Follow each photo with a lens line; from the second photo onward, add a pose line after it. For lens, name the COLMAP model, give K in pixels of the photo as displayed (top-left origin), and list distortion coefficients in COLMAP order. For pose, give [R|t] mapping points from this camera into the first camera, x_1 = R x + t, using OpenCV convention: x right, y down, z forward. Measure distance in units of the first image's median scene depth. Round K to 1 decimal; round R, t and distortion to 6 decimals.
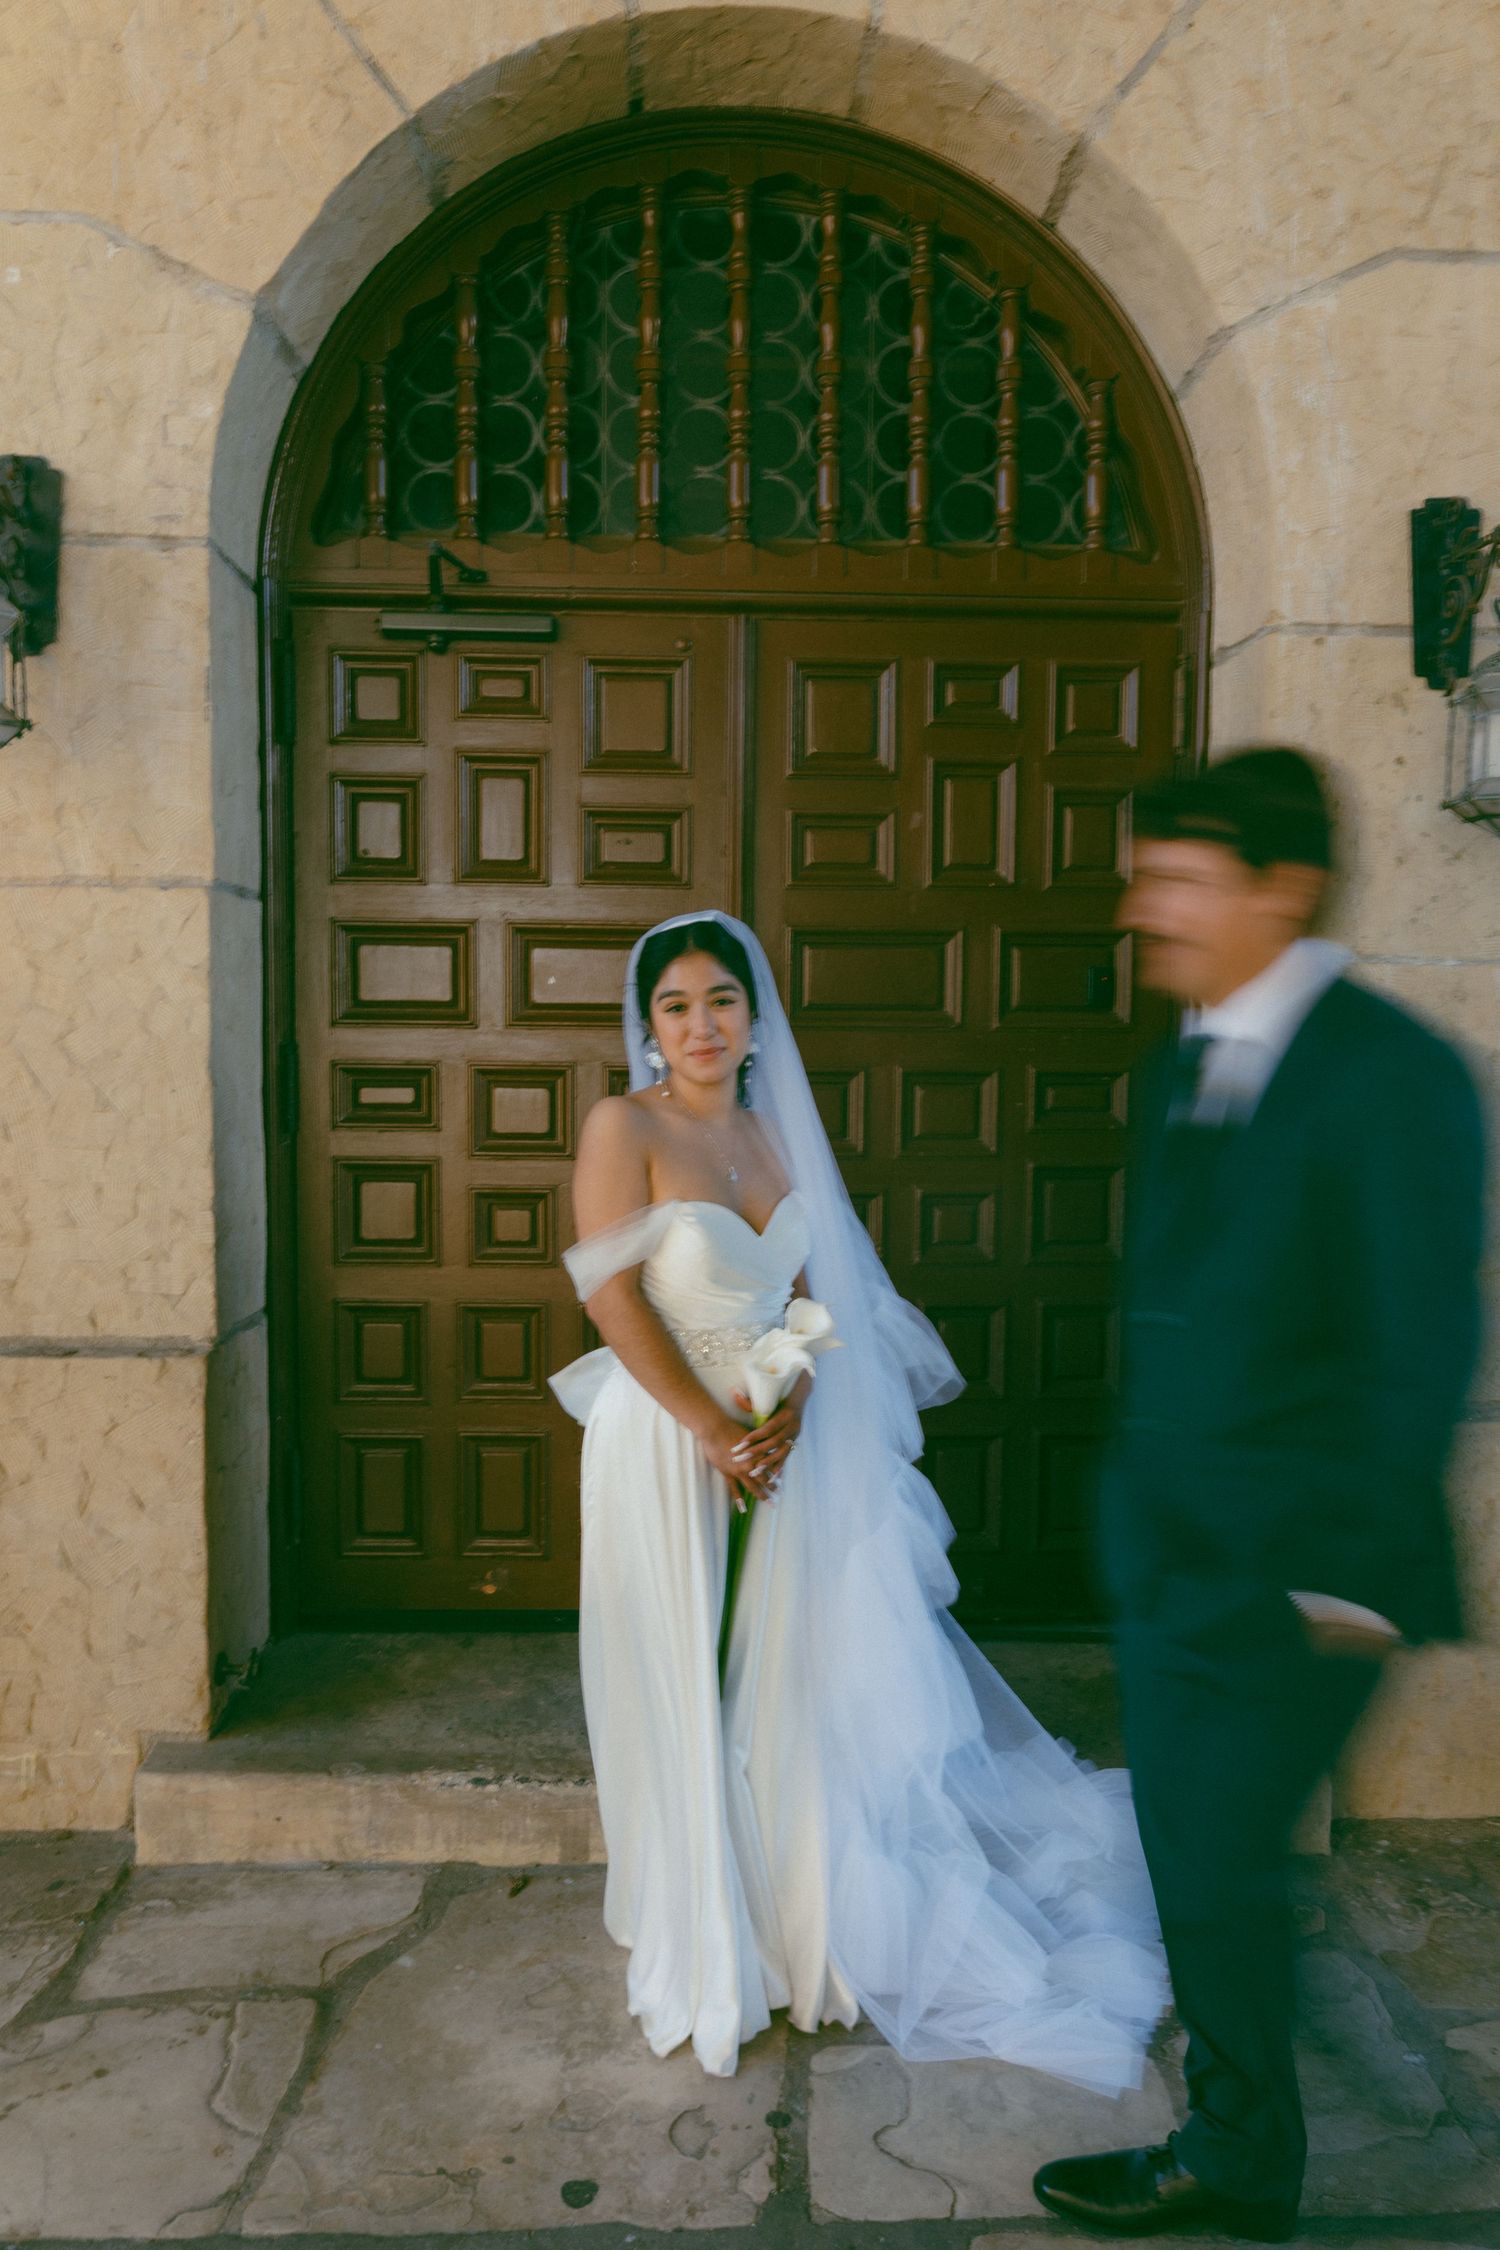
lens RADIAL K [[1602.8, 0, 750.0], [0, 1602.8, 1125.0], [0, 0, 1]] dist [-0.008352, 0.003090]
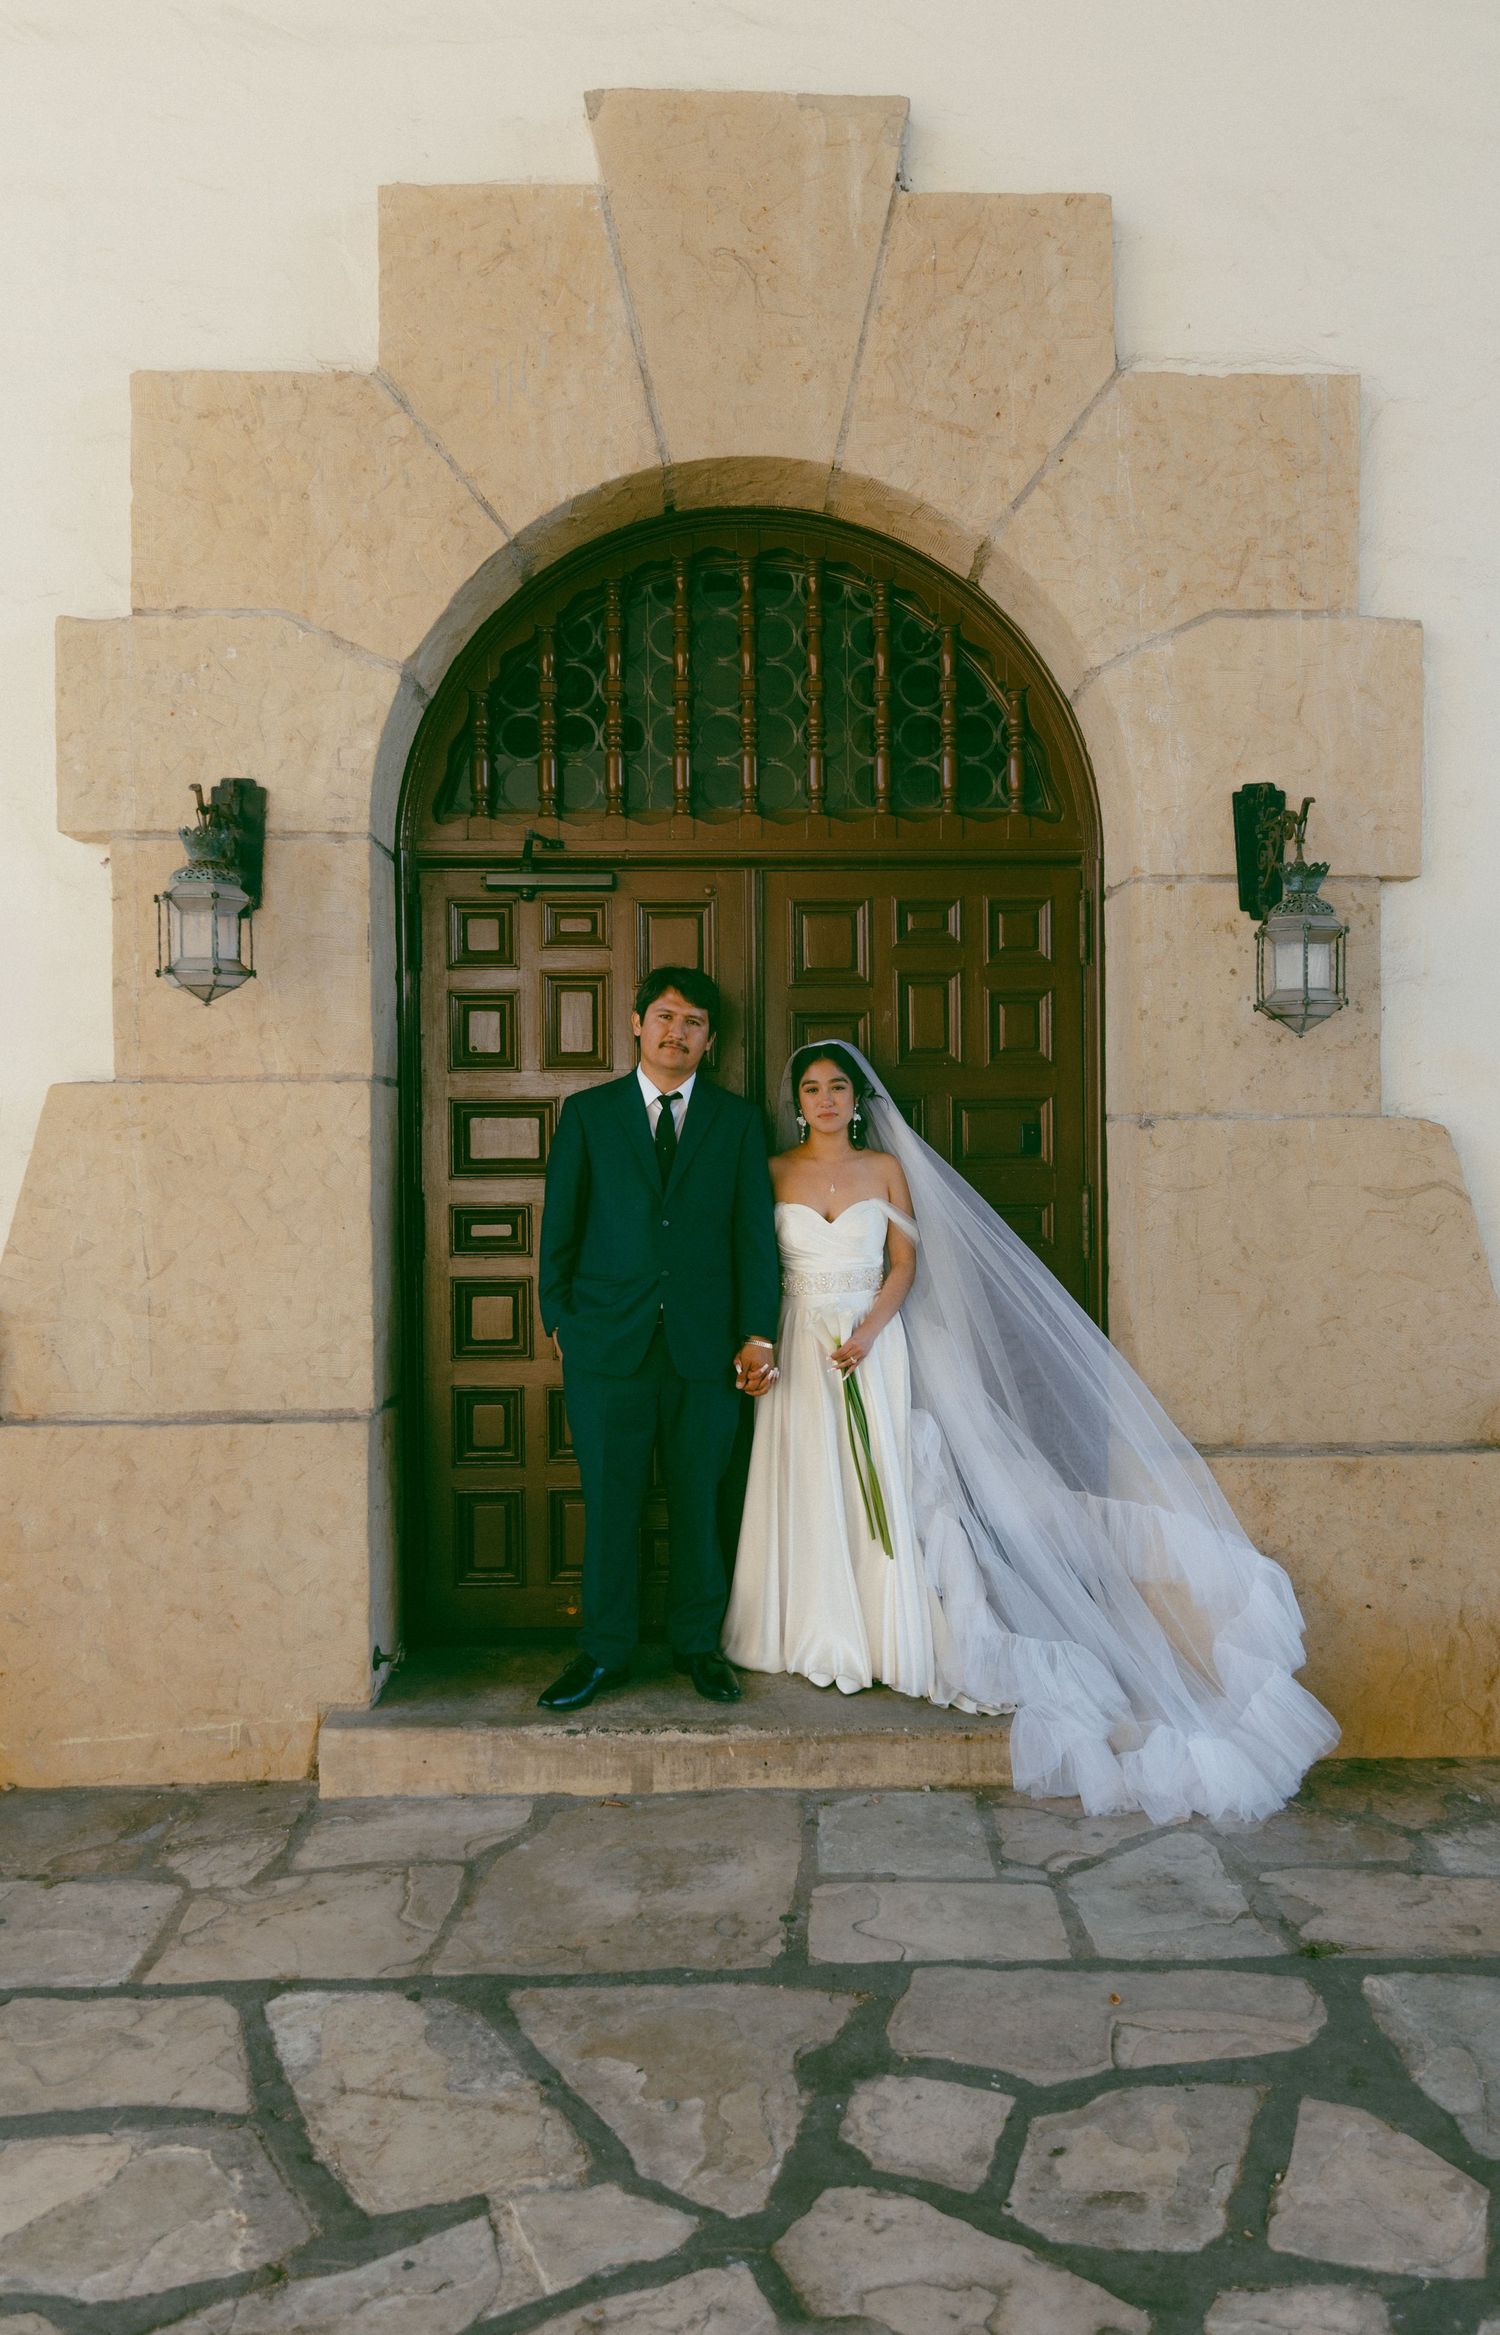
lens RADIAL K [[1659.0, 0, 782.3], [0, 1659.0, 1170.9], [0, 0, 1]] dist [0.003806, 0.000423]
pose [[0.999826, -0.018090, -0.004506, 0.023685], [0.017780, 0.997955, -0.061393, 0.023733], [0.005608, 0.061302, 0.998104, -0.420371]]
